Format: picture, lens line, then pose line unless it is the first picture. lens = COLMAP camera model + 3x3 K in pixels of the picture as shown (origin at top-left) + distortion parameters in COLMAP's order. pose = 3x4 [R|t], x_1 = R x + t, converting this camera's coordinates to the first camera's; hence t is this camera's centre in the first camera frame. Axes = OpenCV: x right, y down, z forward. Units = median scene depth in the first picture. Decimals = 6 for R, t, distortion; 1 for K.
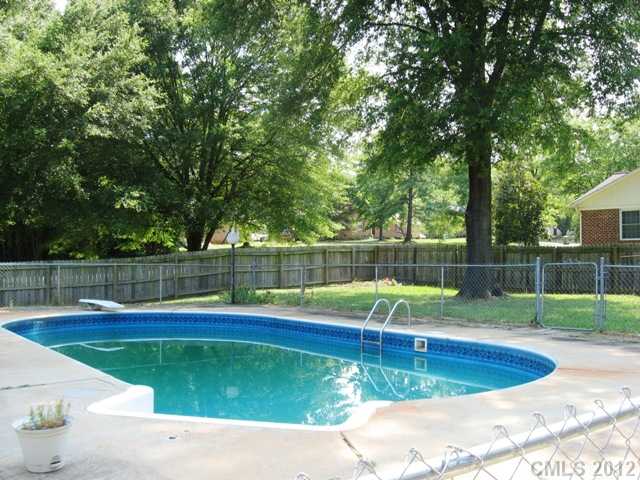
lens RADIAL K [[656.6, 0, 320.2], [0, 656.6, 240.3], [0, 0, 1]] dist [-0.067774, 0.000000]
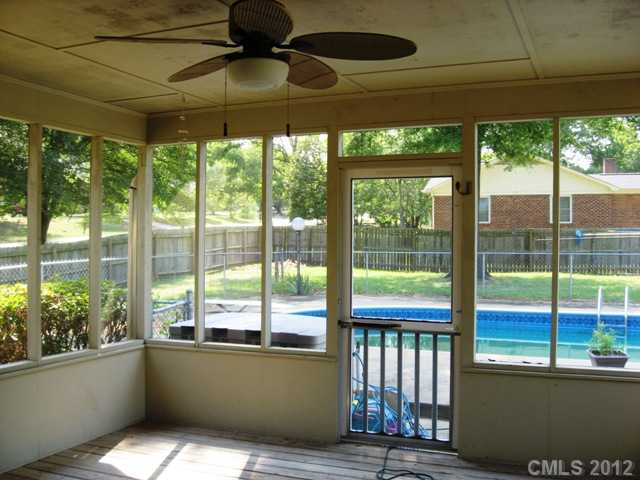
lens RADIAL K [[656.6, 0, 320.5], [0, 656.6, 239.8], [0, 0, 1]] dist [-0.067774, 0.000000]
pose [[0.871975, -0.004035, 0.489533, -0.424753], [-0.015261, 0.999256, 0.035421, -0.010550], [-0.489312, -0.038357, 0.871265, 0.135863]]
